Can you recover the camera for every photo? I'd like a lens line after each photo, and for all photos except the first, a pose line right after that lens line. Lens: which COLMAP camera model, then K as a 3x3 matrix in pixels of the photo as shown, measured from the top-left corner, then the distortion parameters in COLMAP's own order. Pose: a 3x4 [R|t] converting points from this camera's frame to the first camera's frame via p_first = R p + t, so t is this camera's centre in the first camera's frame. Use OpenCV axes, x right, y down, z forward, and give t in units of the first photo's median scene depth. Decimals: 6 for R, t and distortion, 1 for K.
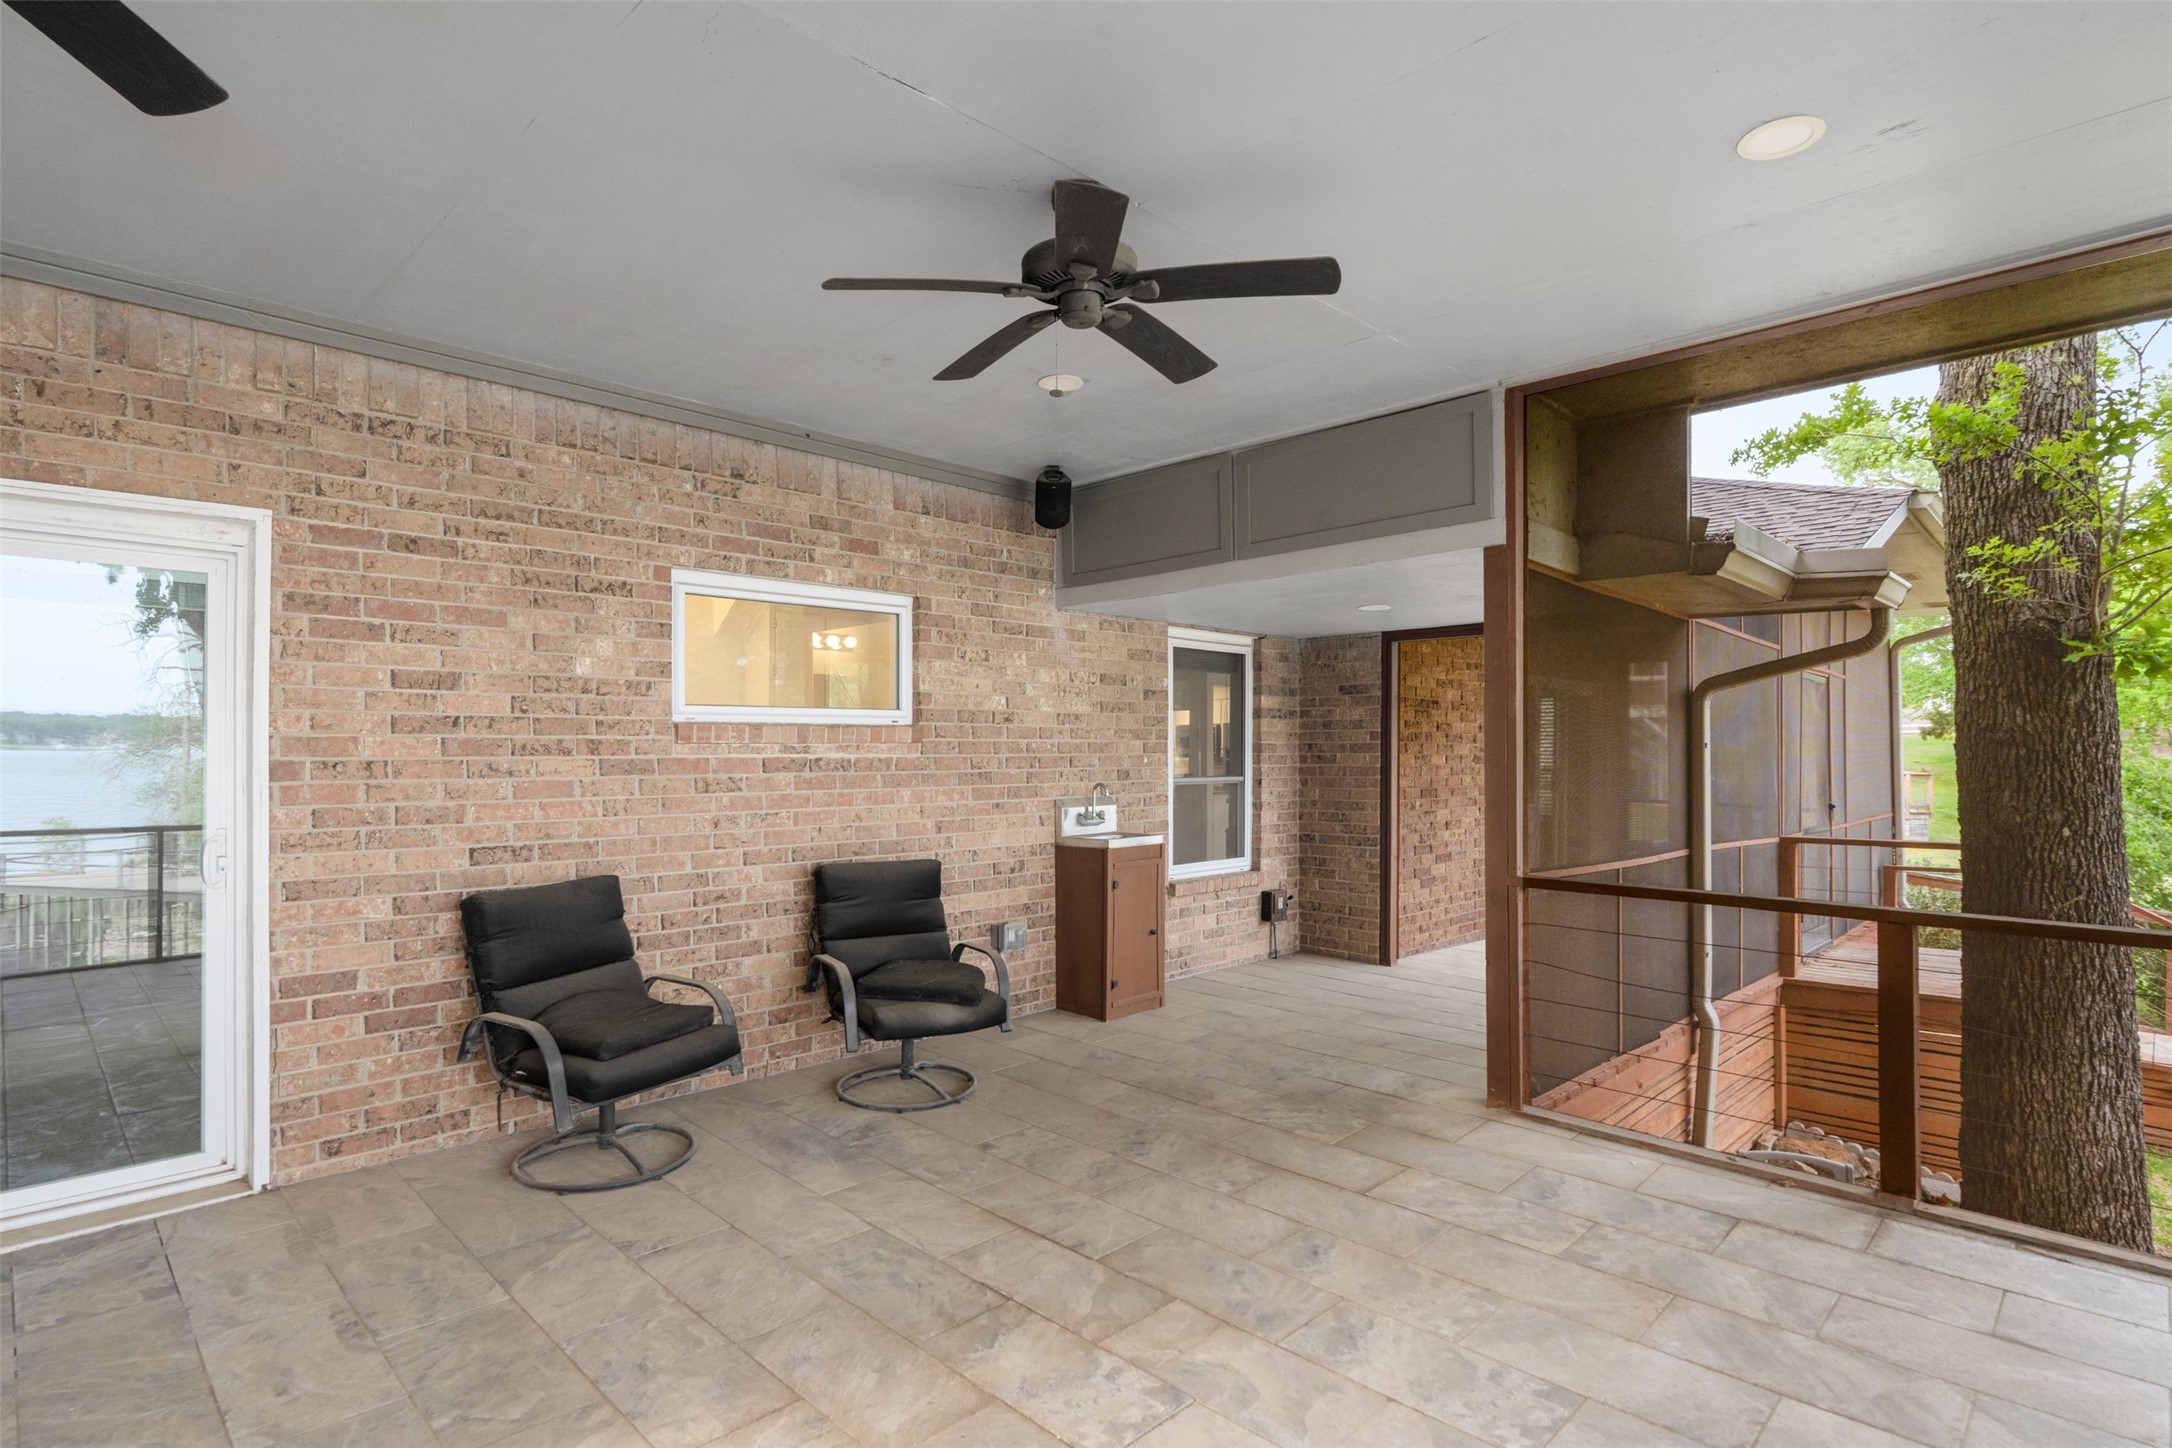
lens RADIAL K [[1089.6, 0, 1086.0], [0, 1089.6, 724.0], [0, 0, 1]] dist [-0.000879, -0.000157]
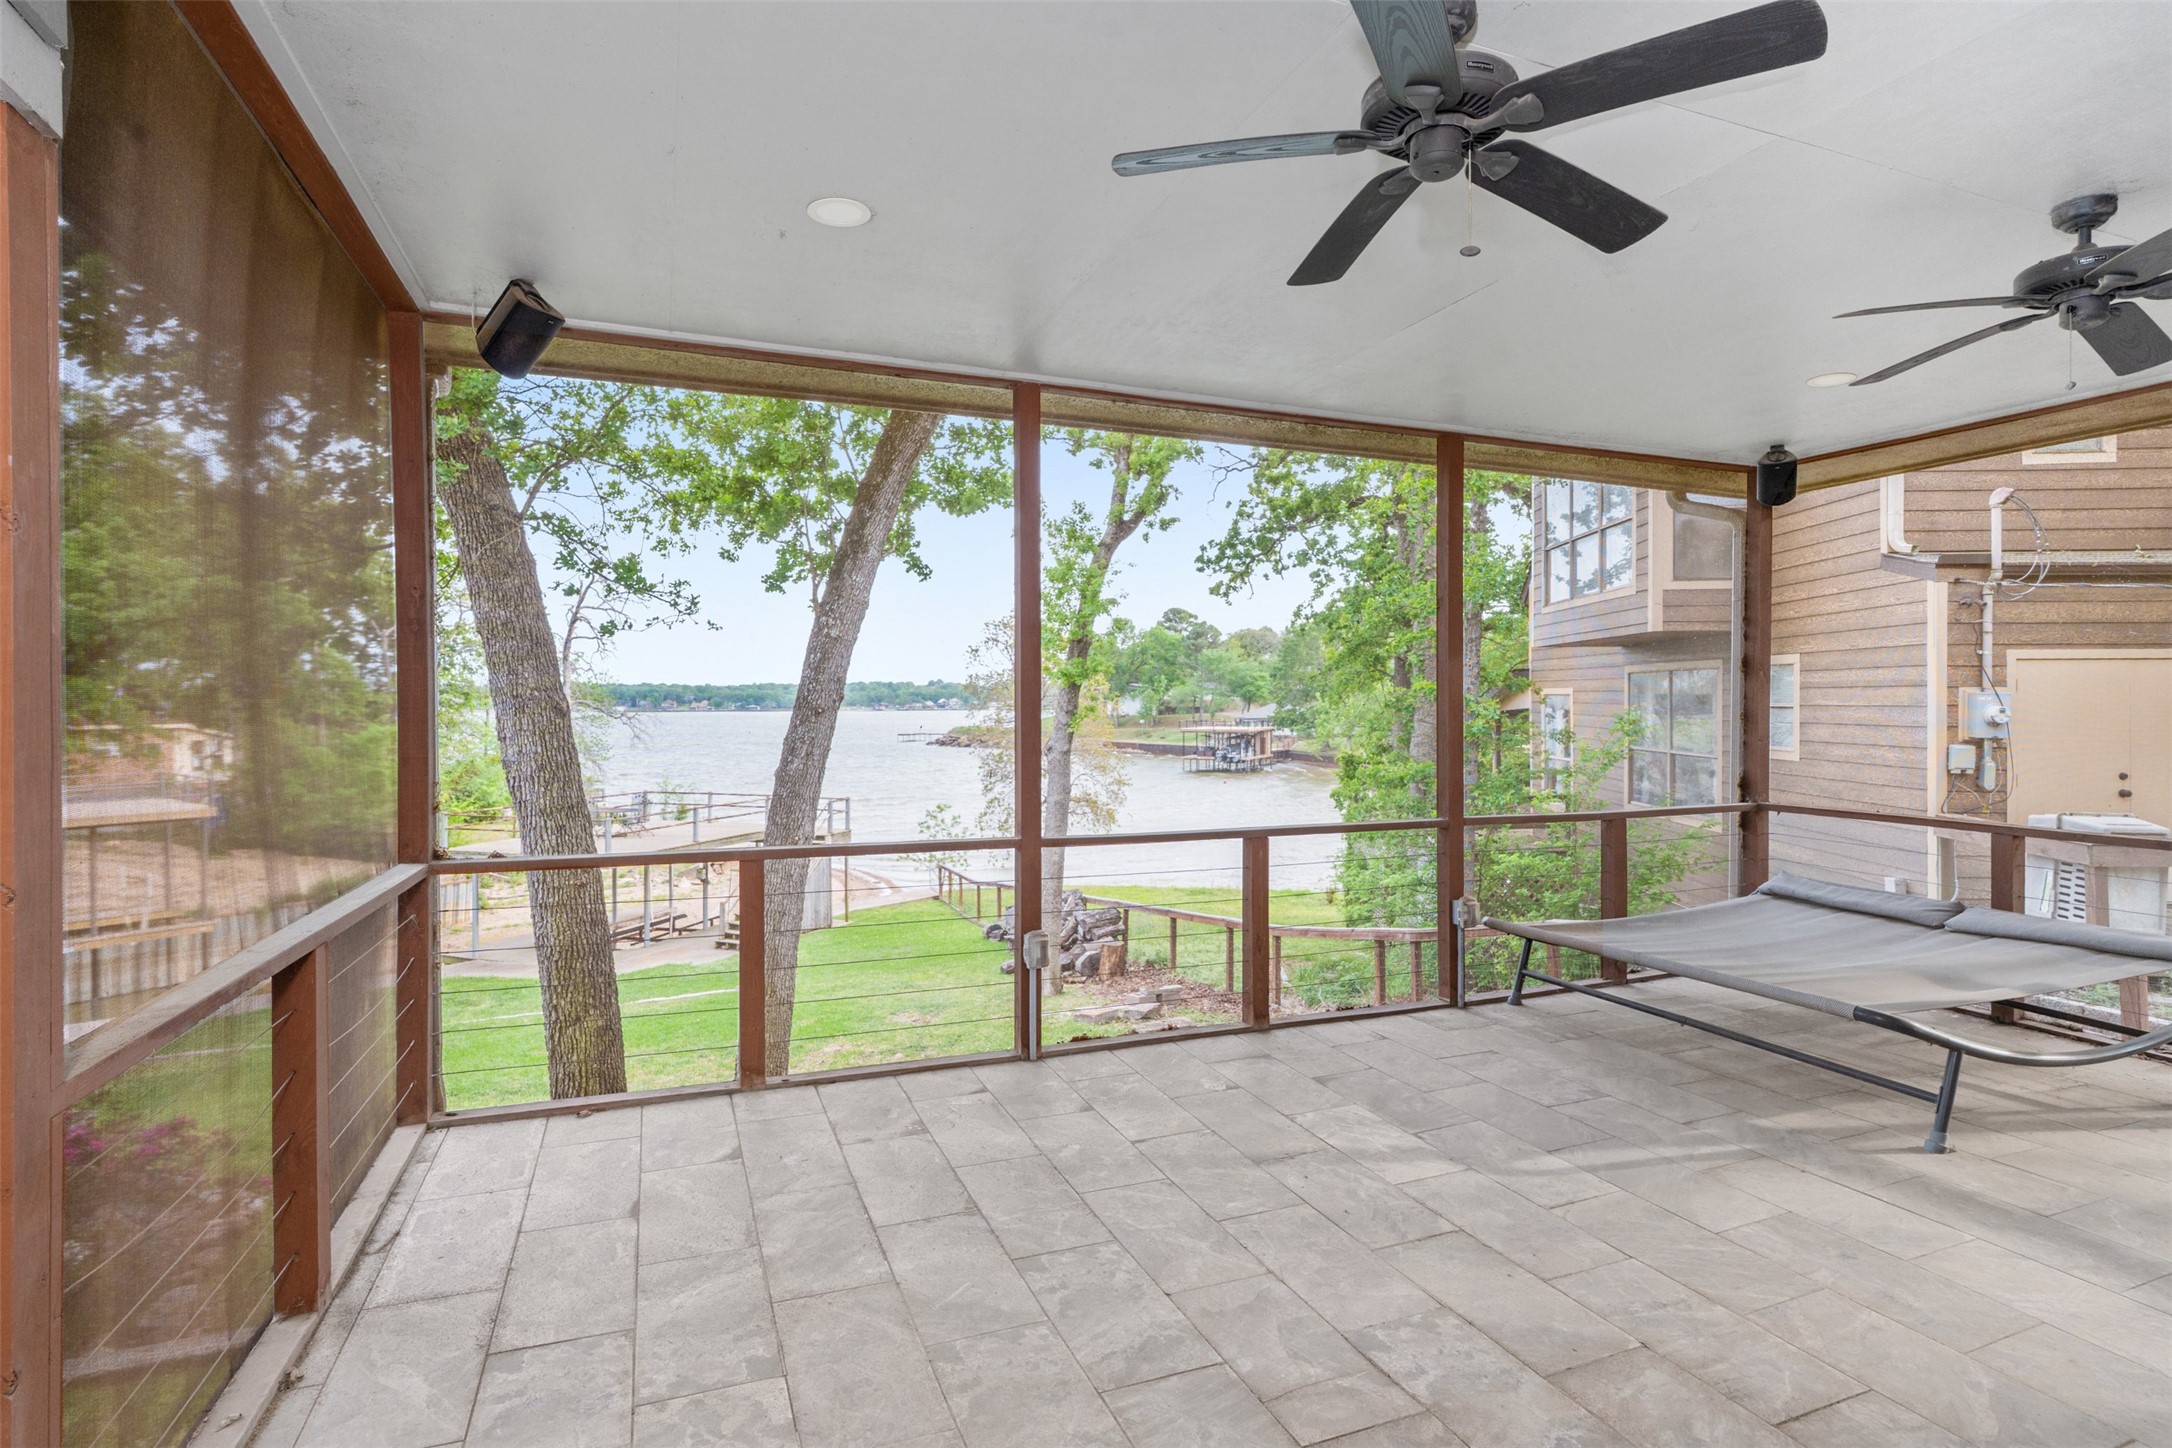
lens RADIAL K [[1089.6, 0, 1086.0], [0, 1089.6, 724.0], [0, 0, 1]] dist [-0.000879, -0.000157]
pose [[-0.914866, -0.001647, 0.403755, -0.089910], [-0.005589, 0.999948, -0.008585, 0.035636], [-0.403720, -0.010110, -0.914827, 1.892719]]
